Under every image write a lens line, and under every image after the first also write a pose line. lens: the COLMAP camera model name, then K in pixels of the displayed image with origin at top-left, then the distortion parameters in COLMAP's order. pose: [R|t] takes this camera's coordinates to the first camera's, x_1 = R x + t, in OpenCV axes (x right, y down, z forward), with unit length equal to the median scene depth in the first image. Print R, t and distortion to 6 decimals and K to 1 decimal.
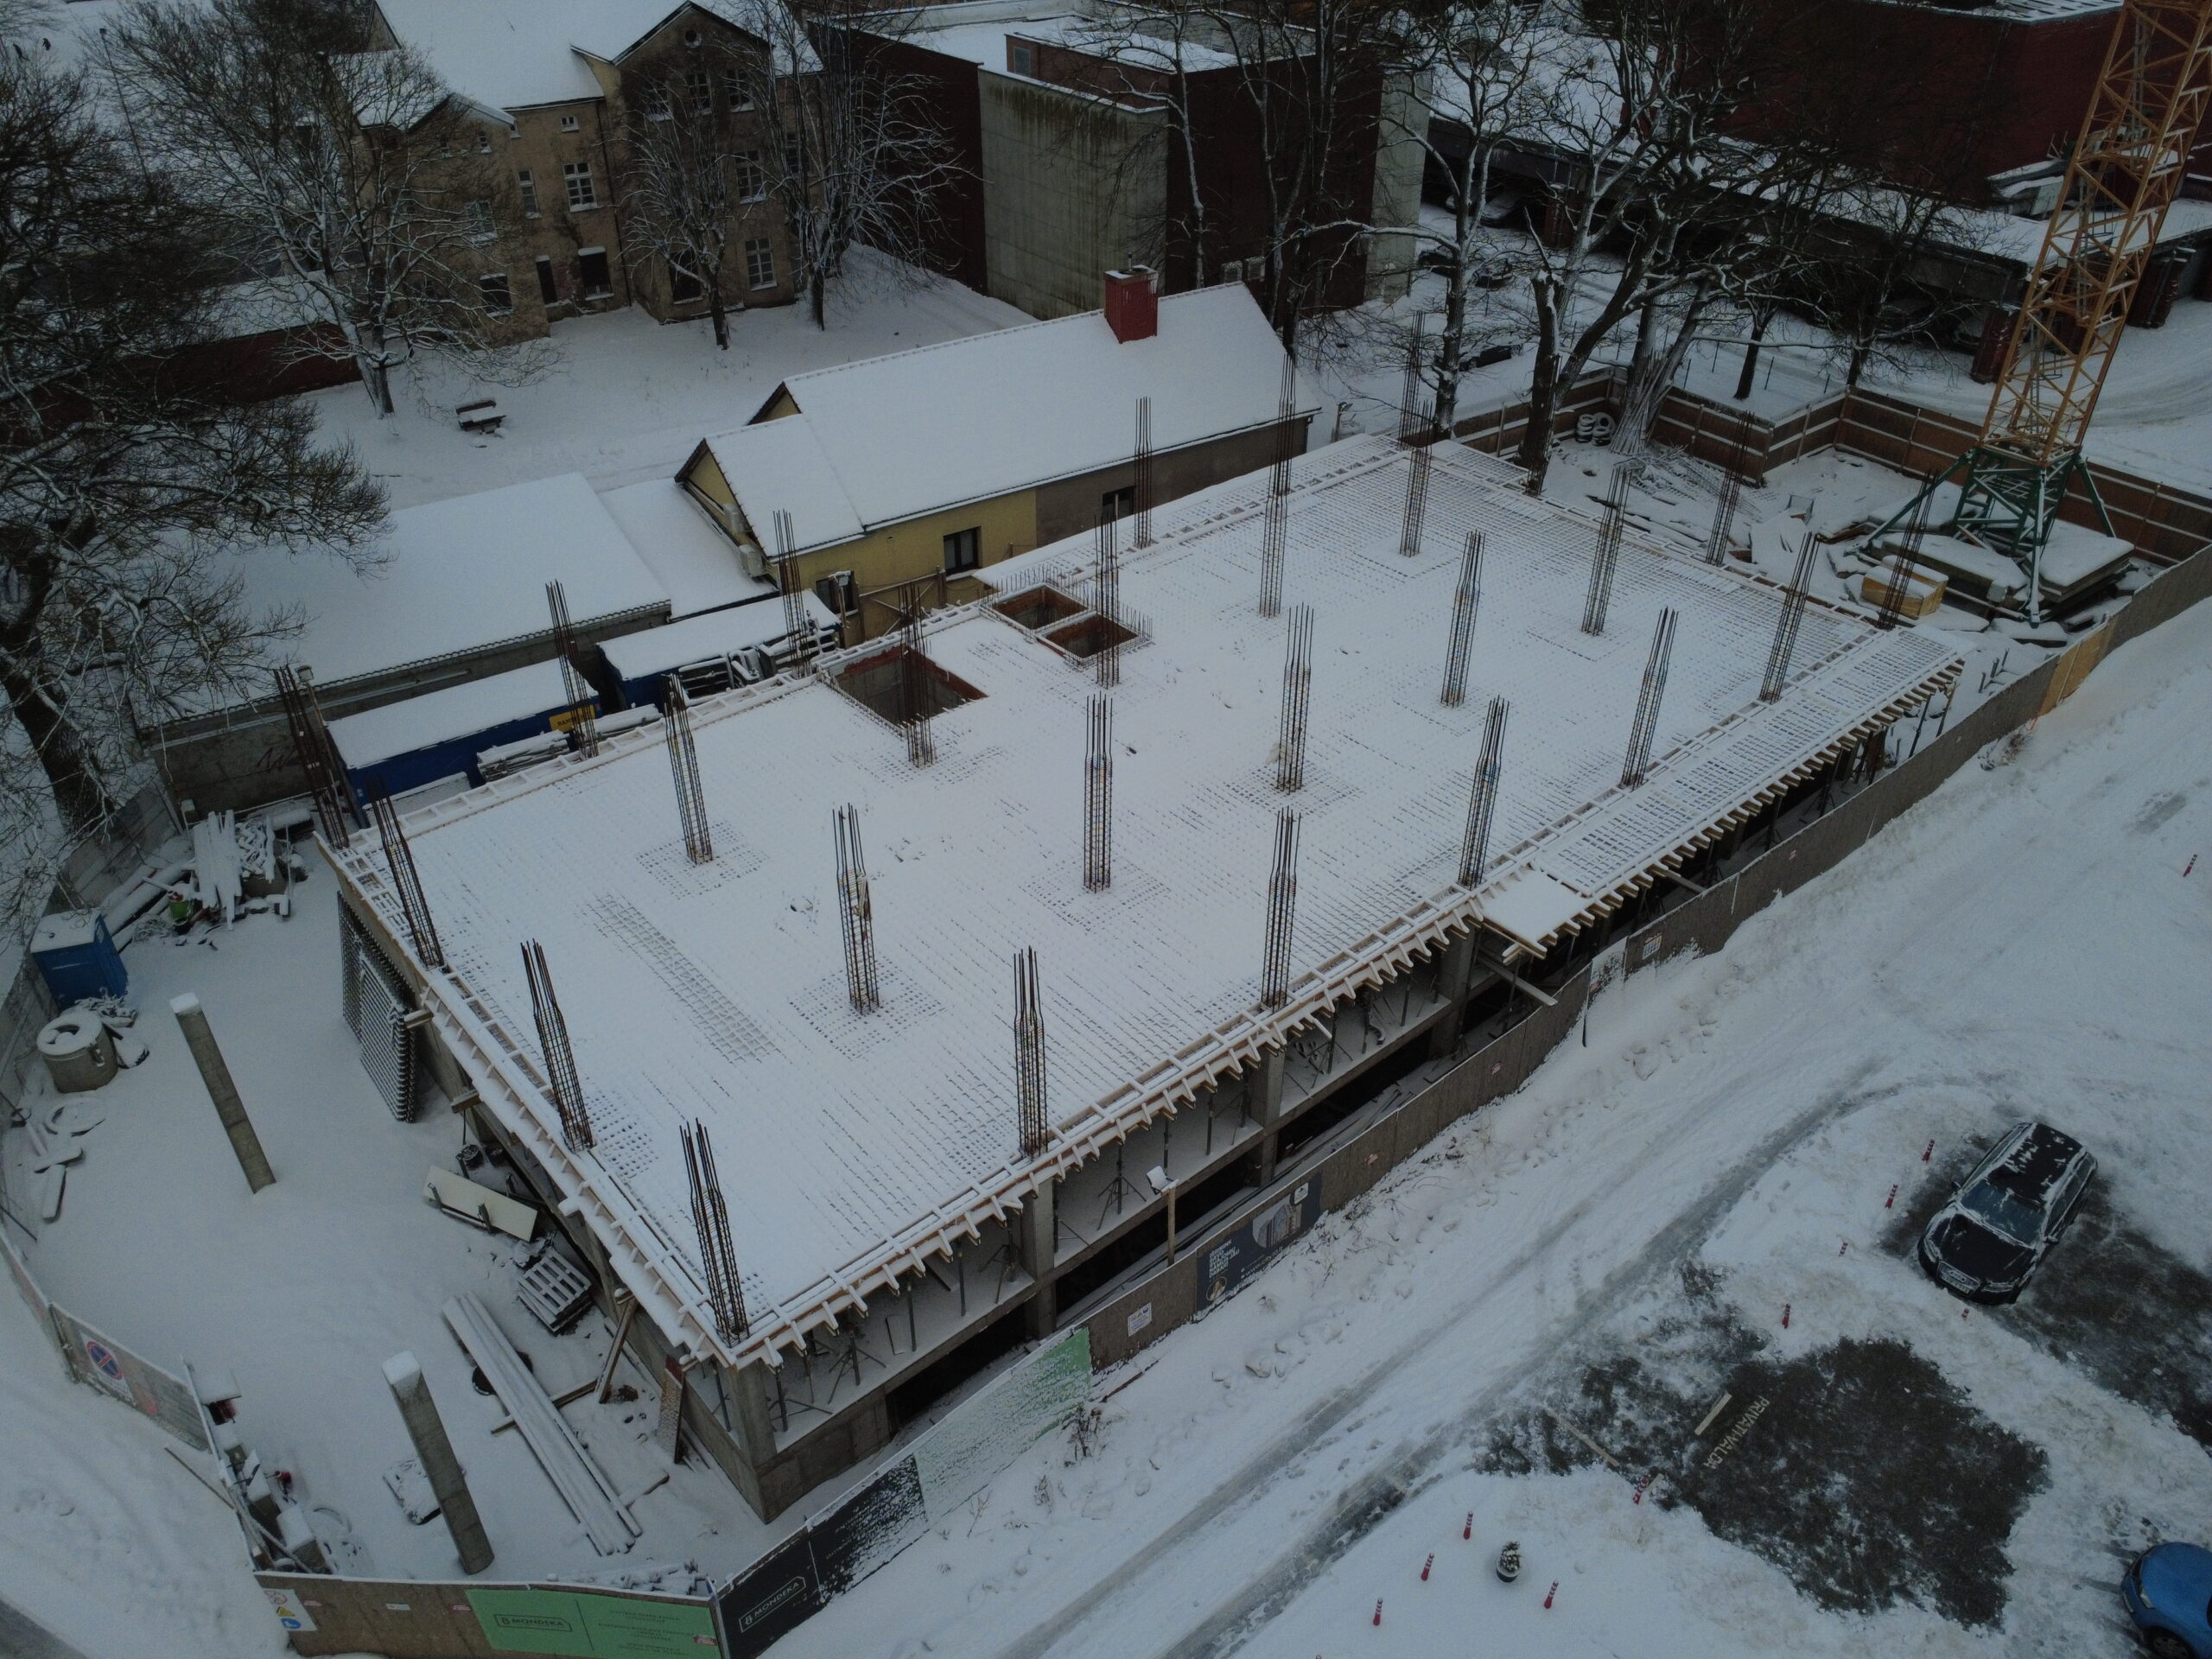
lens RADIAL K [[1608.9, 0, 1101.7], [0, 1608.9, 829.8], [0, 0, 1]] dist [-0.012278, 0.009887]
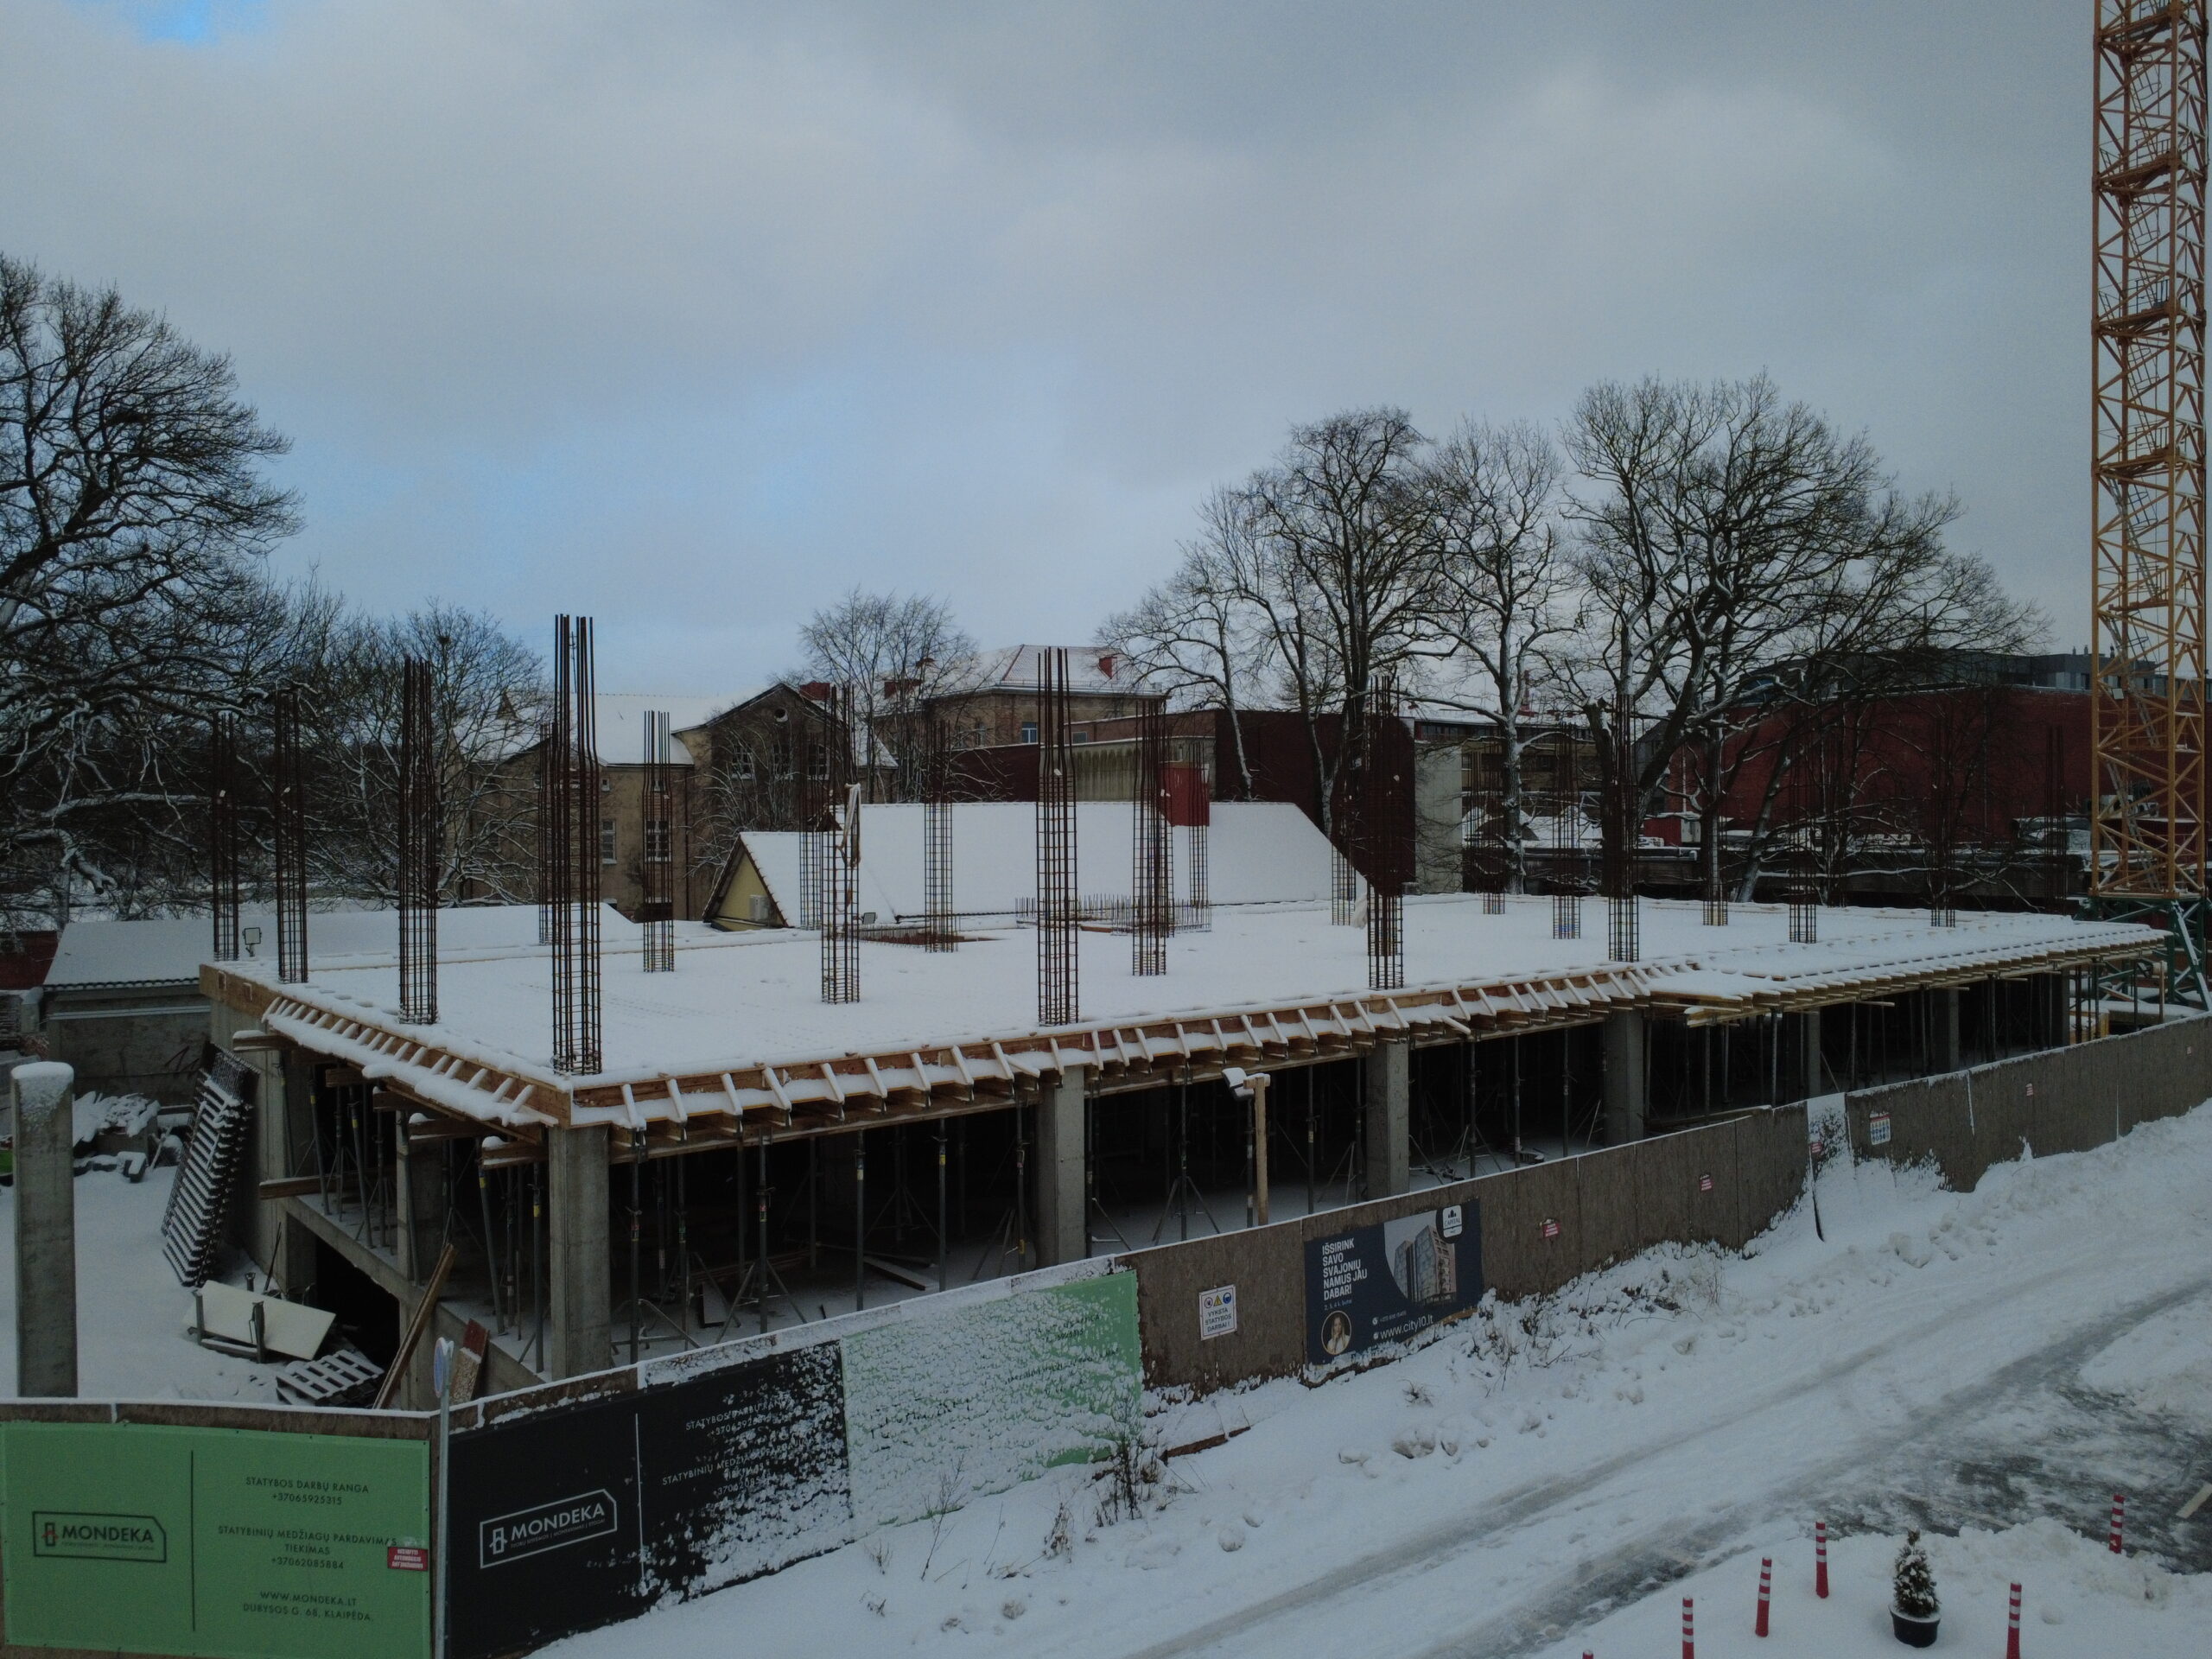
lens RADIAL K [[1608.9, 0, 1100.4], [0, 1608.9, 839.0], [0, 0, 1]] dist [-0.012278, 0.009887]
pose [[0.999444, -0.006748, -0.032640, -0.000673], [-0.012872, 0.825171, -0.564736, 0.440708], [0.030745, 0.564843, 0.824626, 0.319903]]
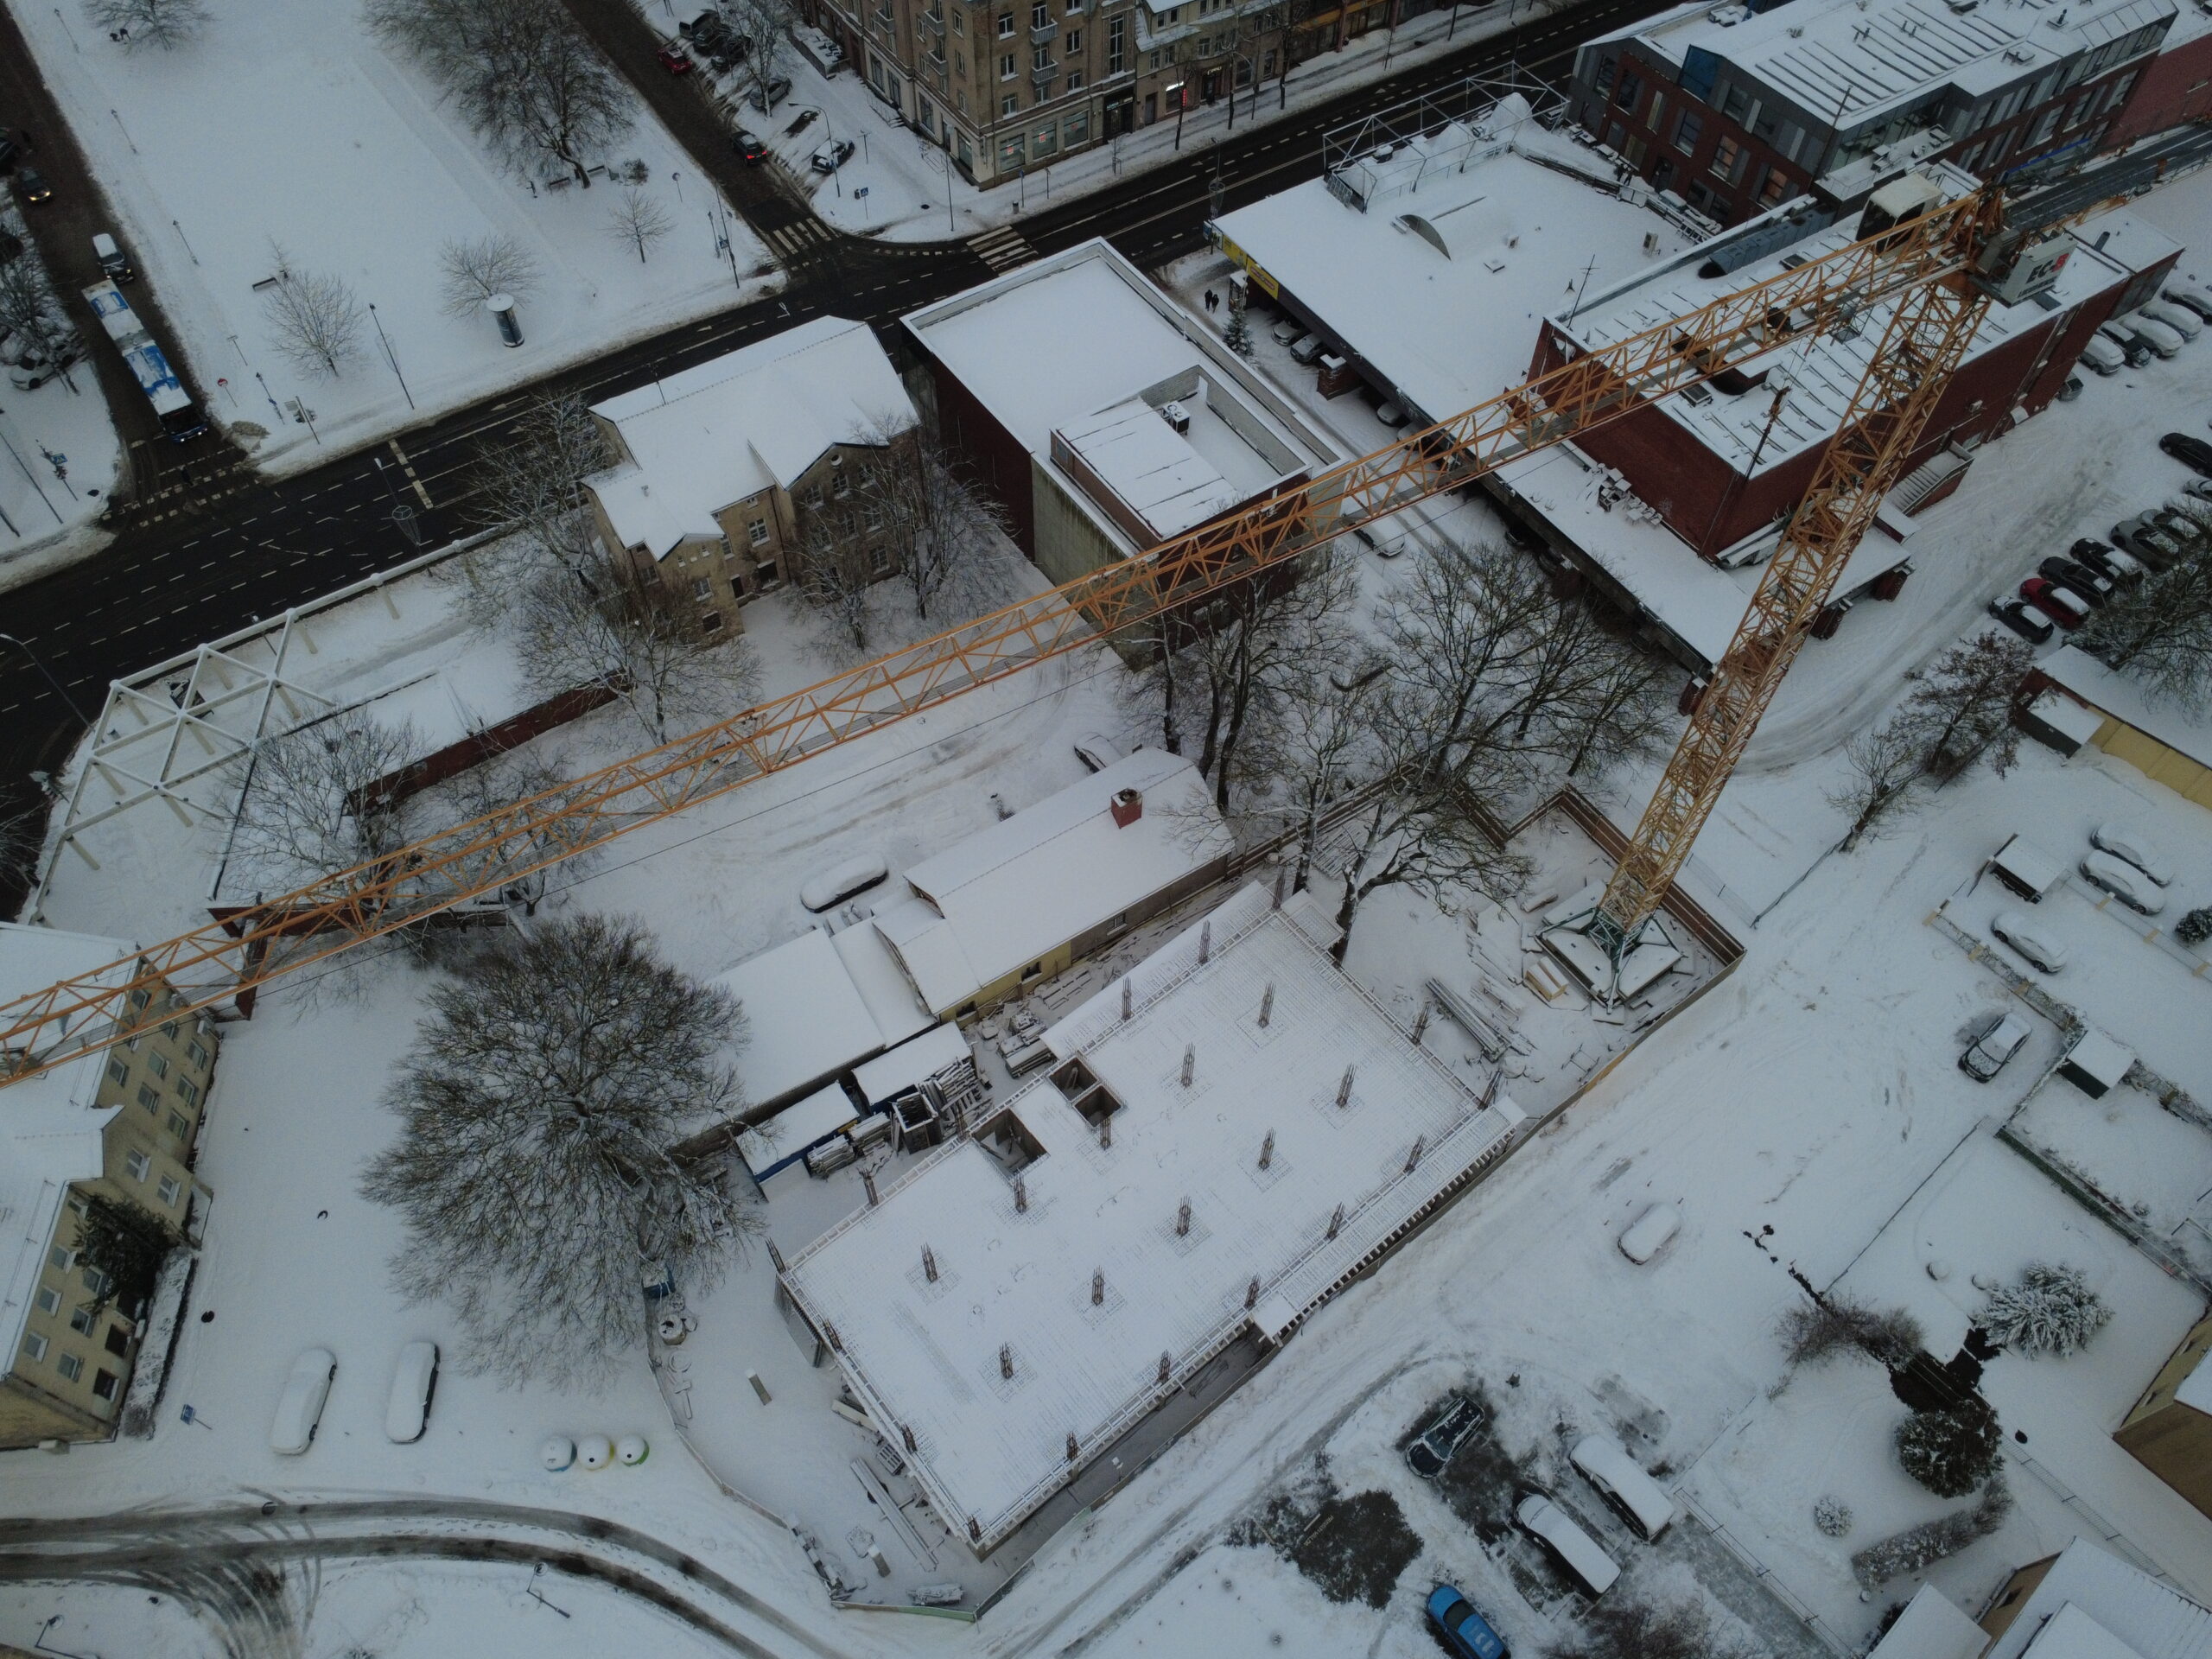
lens RADIAL K [[1608.9, 0, 1101.9], [0, 1608.9, 824.9], [0, 0, 1]] dist [-0.012278, 0.009887]
pose [[0.999768, 0.021110, -0.004222, -0.000897], [-0.018333, 0.937651, 0.347093, -1.538059], [0.011286, -0.346935, 0.937821, -1.069664]]
